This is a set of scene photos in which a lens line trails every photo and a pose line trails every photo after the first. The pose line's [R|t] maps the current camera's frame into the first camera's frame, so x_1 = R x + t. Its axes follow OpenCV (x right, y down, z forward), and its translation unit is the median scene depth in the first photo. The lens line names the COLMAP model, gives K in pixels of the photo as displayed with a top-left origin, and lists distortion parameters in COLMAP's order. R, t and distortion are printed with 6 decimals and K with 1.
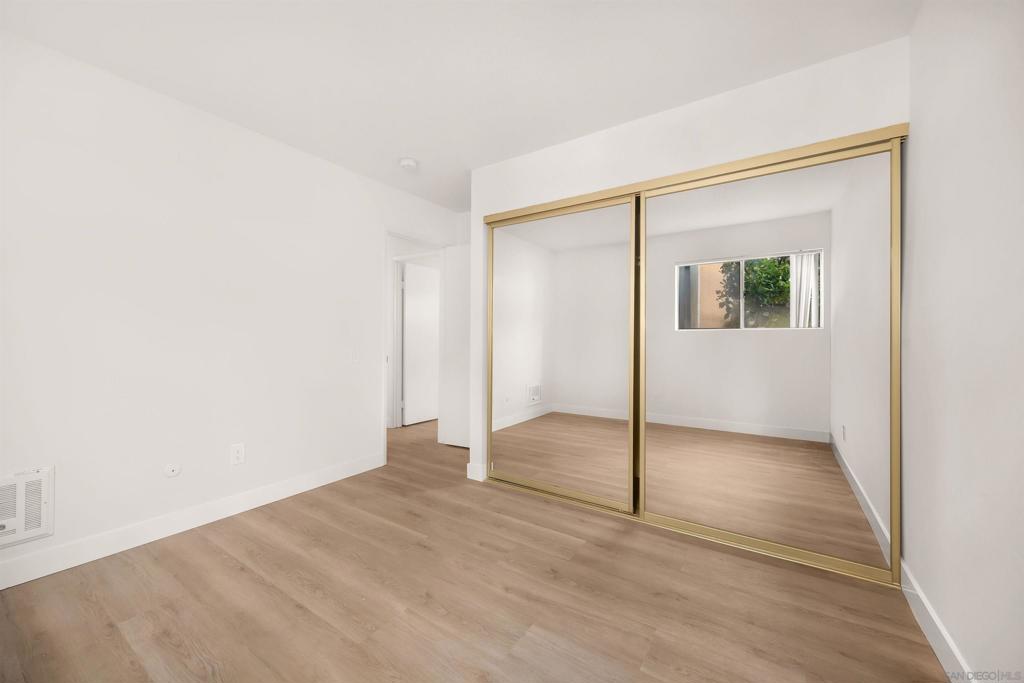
lens RADIAL K [[408.0, 0, 511.5], [0, 408.0, 341.6], [0, 0, 1]] dist [0.006857, -0.000041]
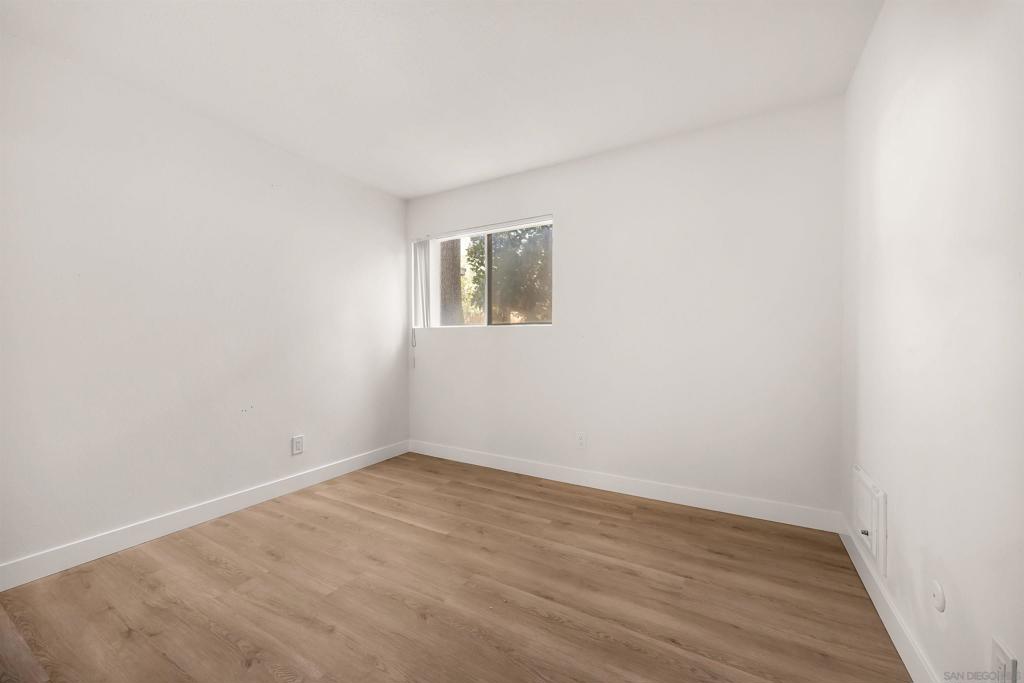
lens RADIAL K [[408.0, 0, 512.2], [0, 408.0, 339.5], [0, 0, 1]] dist [0.006857, -0.000041]
pose [[-0.997753, -0.002868, -0.066935, -0.351309], [-0.003820, 0.999893, 0.014102, -0.018481], [0.066887, 0.014326, -0.997658, 1.992242]]
